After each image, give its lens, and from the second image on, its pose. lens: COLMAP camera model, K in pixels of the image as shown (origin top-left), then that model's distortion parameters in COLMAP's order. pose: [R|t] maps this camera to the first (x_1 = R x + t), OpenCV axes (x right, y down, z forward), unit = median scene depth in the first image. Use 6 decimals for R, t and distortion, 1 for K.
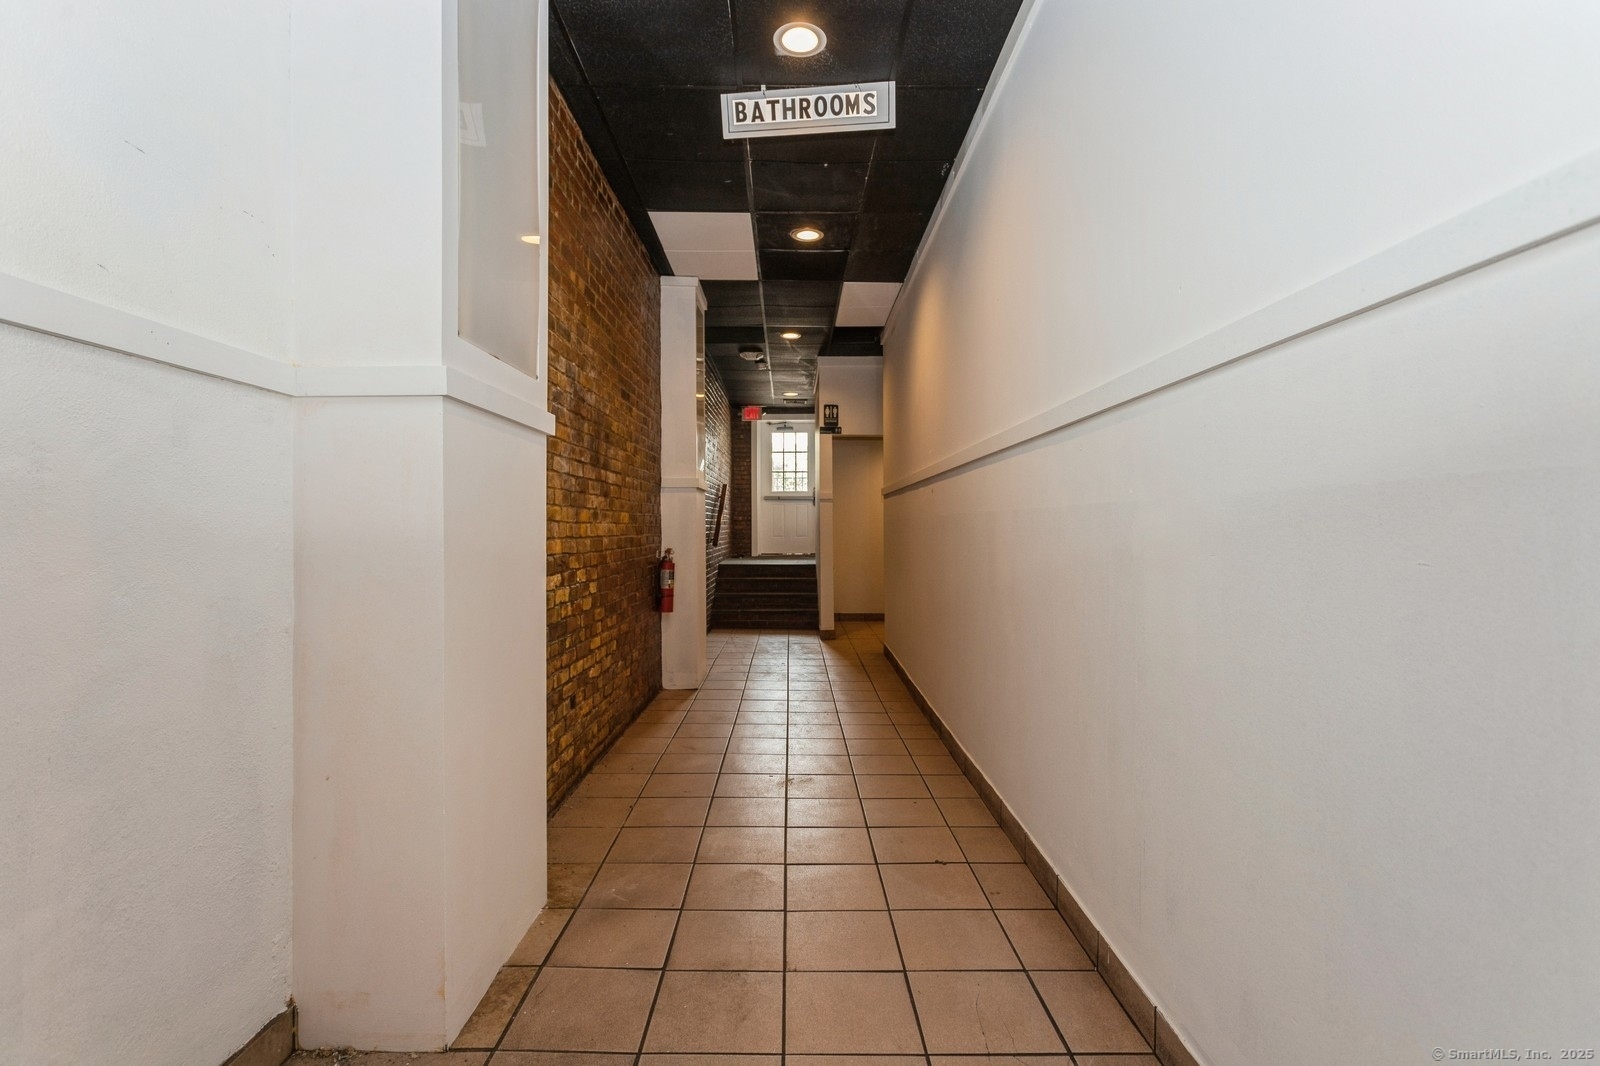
lens RADIAL K [[753.4, 0, 800.0], [0, 753.4, 533.0], [0, 0, 1]] dist [0.005404, 0.001768]
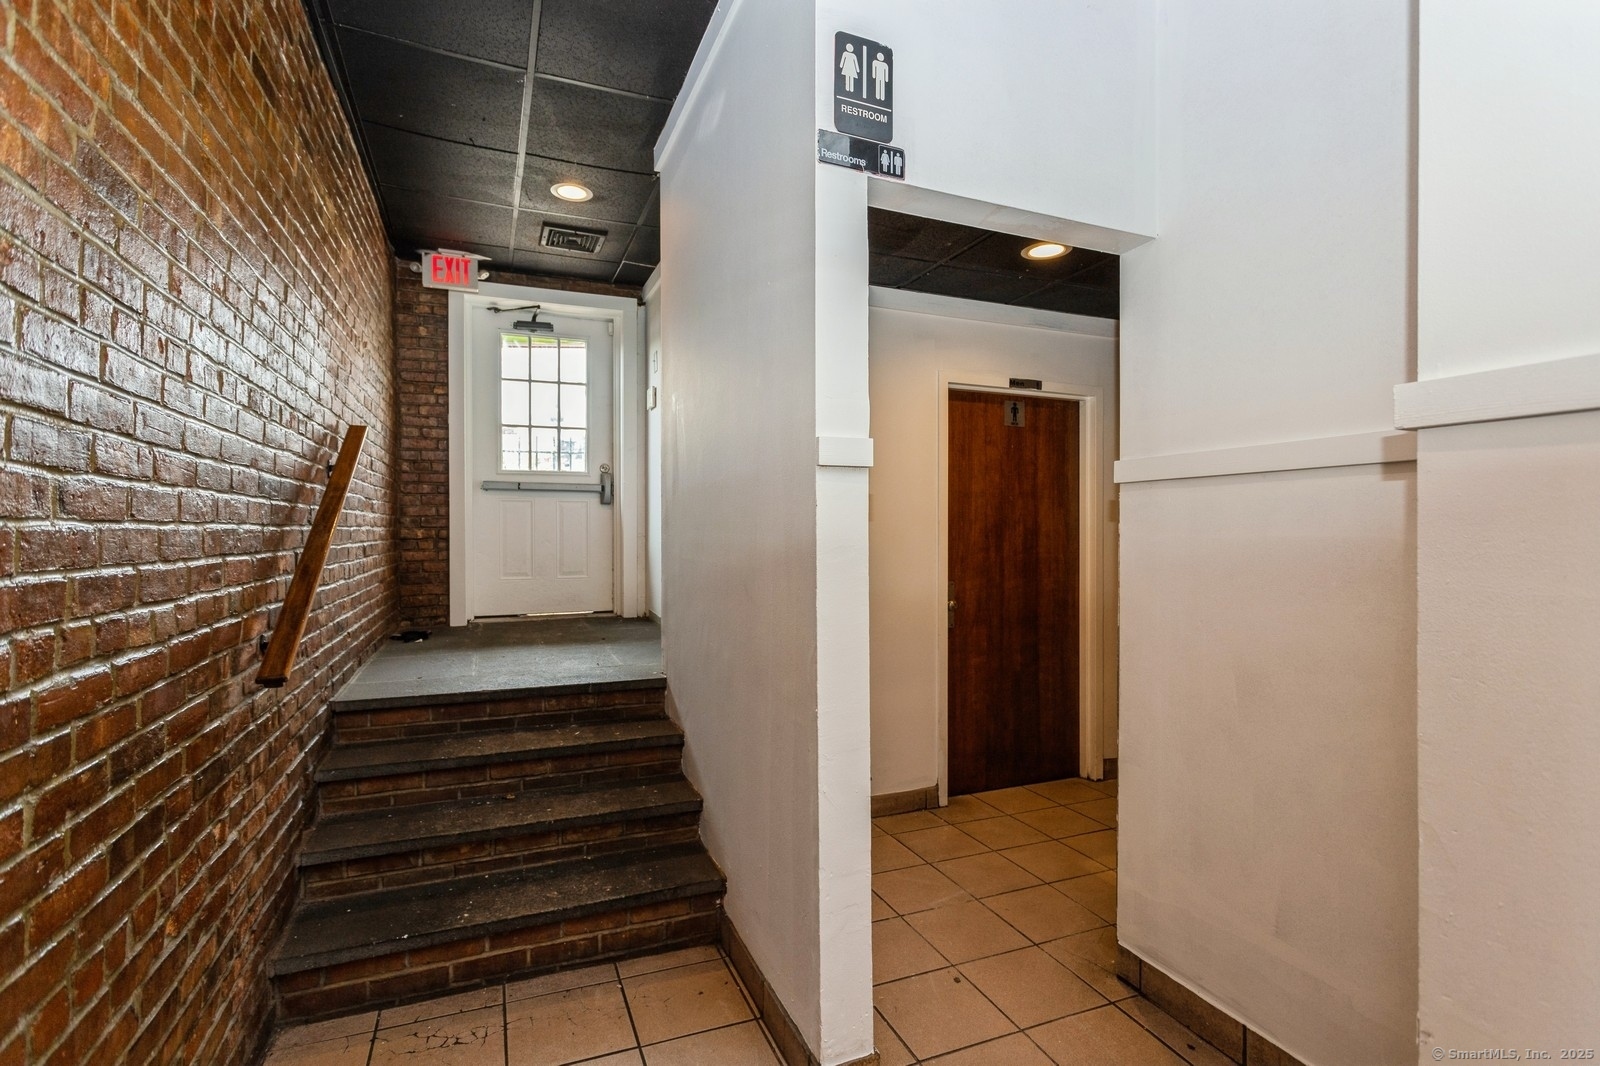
lens RADIAL K [[753.4, 0, 800.0], [0, 753.4, 533.0], [0, 0, 1]] dist [0.005404, 0.001768]
pose [[0.929086, -0.001242, 0.369861, -0.038949], [0.002670, 0.999991, -0.003349, -0.017740], [-0.369854, 0.004099, 0.929081, 0.547283]]
